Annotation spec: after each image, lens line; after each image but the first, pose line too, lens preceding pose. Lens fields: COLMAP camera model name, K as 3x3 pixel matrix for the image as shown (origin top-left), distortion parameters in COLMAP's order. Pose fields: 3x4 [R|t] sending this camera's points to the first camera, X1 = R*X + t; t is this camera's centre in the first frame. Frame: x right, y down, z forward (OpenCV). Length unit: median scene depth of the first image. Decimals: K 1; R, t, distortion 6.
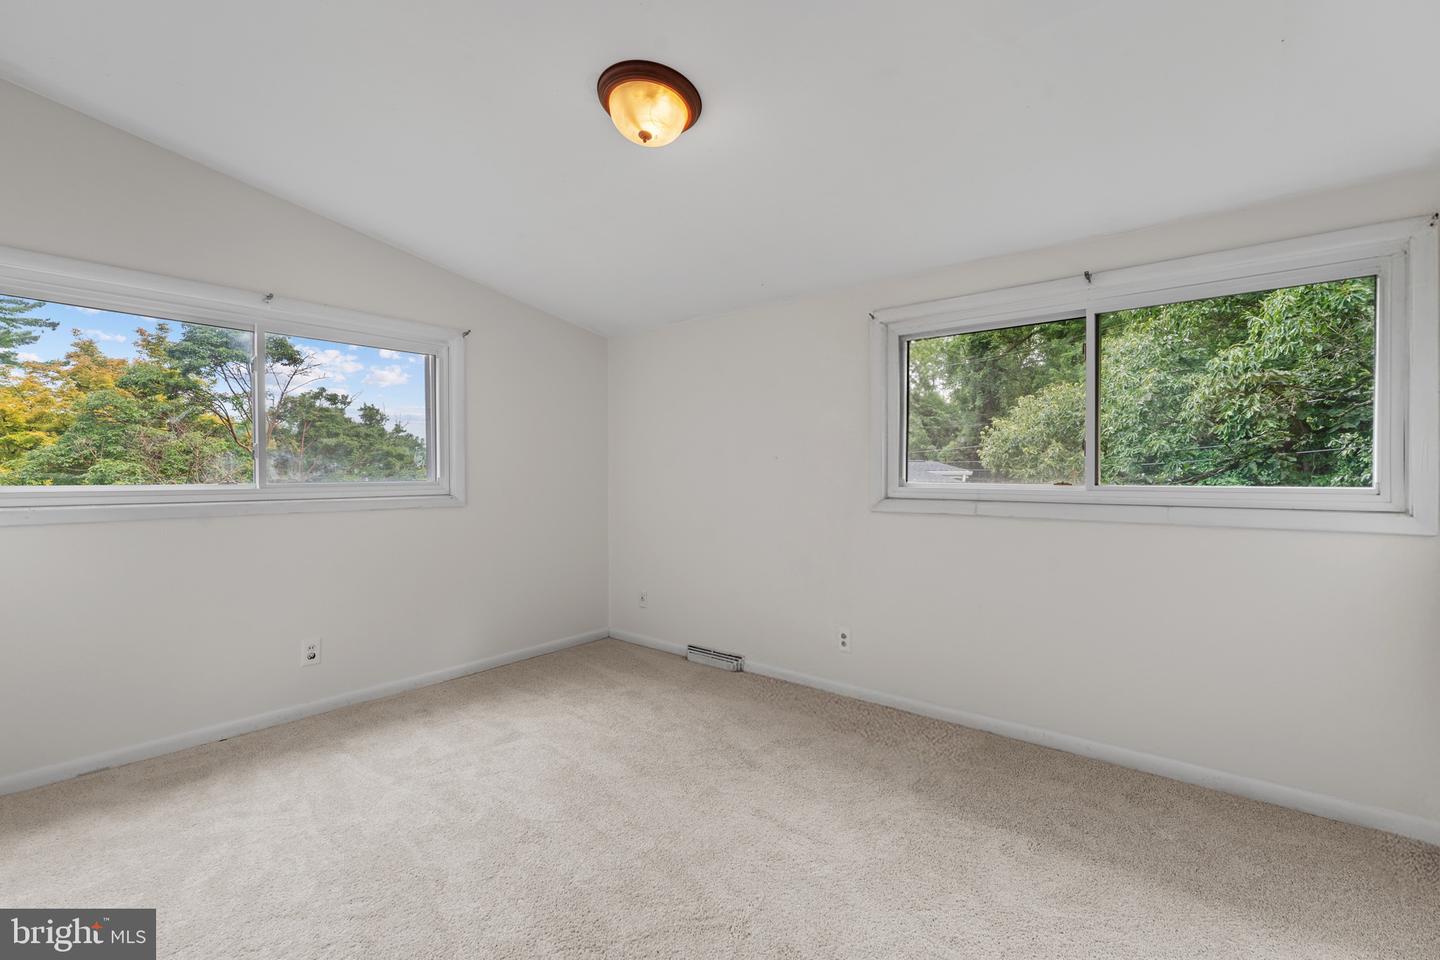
lens RADIAL K [[611.0, 0, 730.5], [0, 611.0, 479.9], [0, 0, 1]] dist [-0.000916, -0.000283]
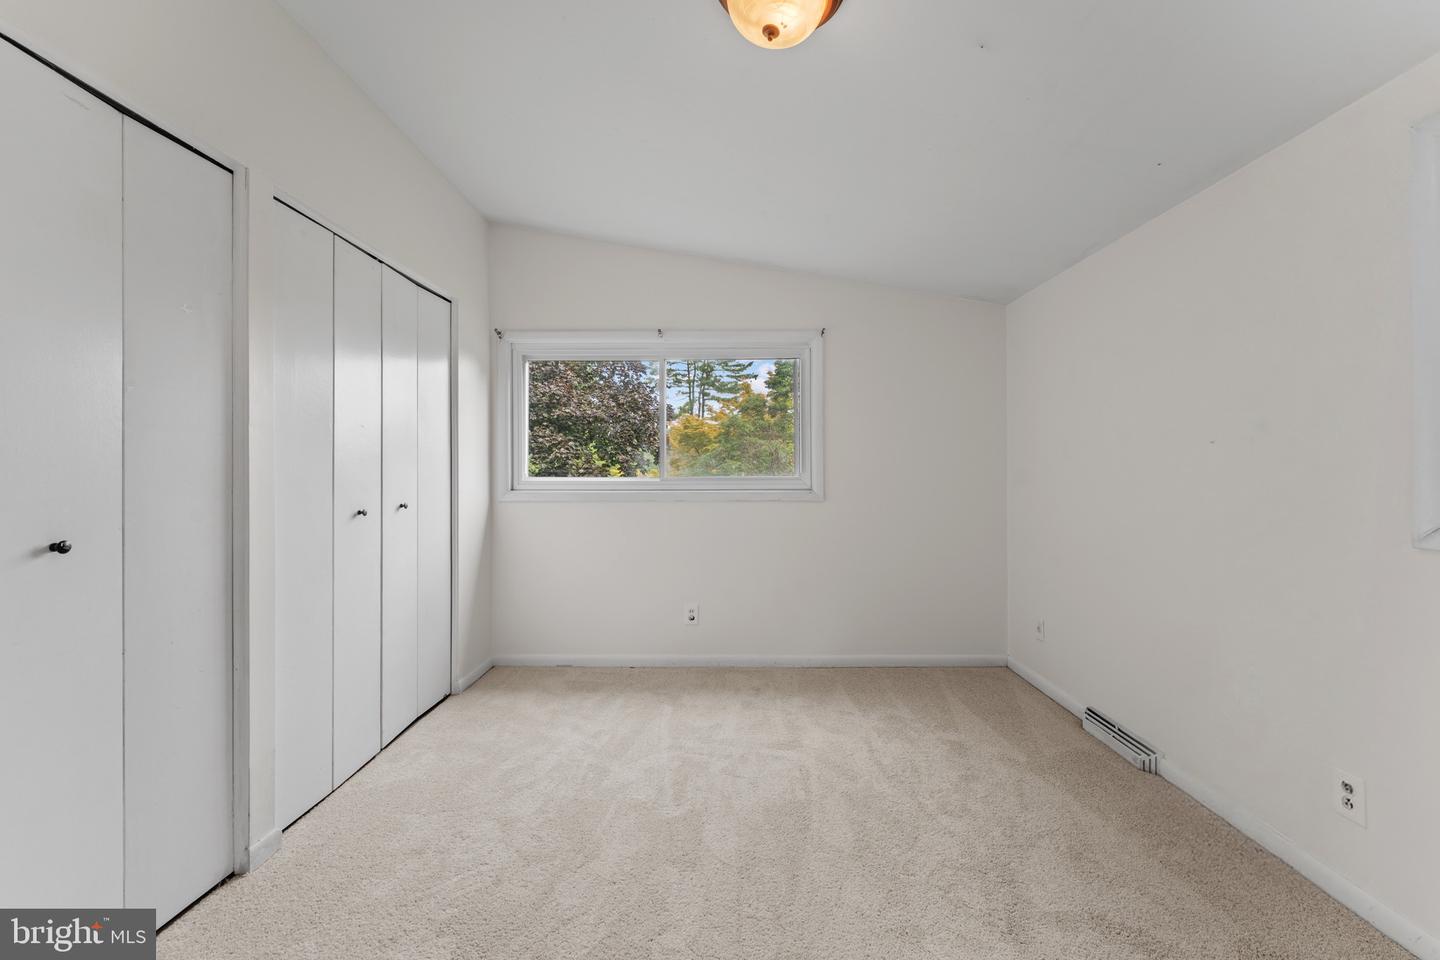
lens RADIAL K [[574.6, 0, 721.4], [0, 574.6, 473.2], [0, 0, 1]] dist [0.001271, -0.000439]
pose [[0.630046, 0.003981, -0.776547, 0.237260], [-0.007297, 0.999973, -0.000794, -0.001845], [0.776523, 0.006167, 0.630058, 0.305562]]
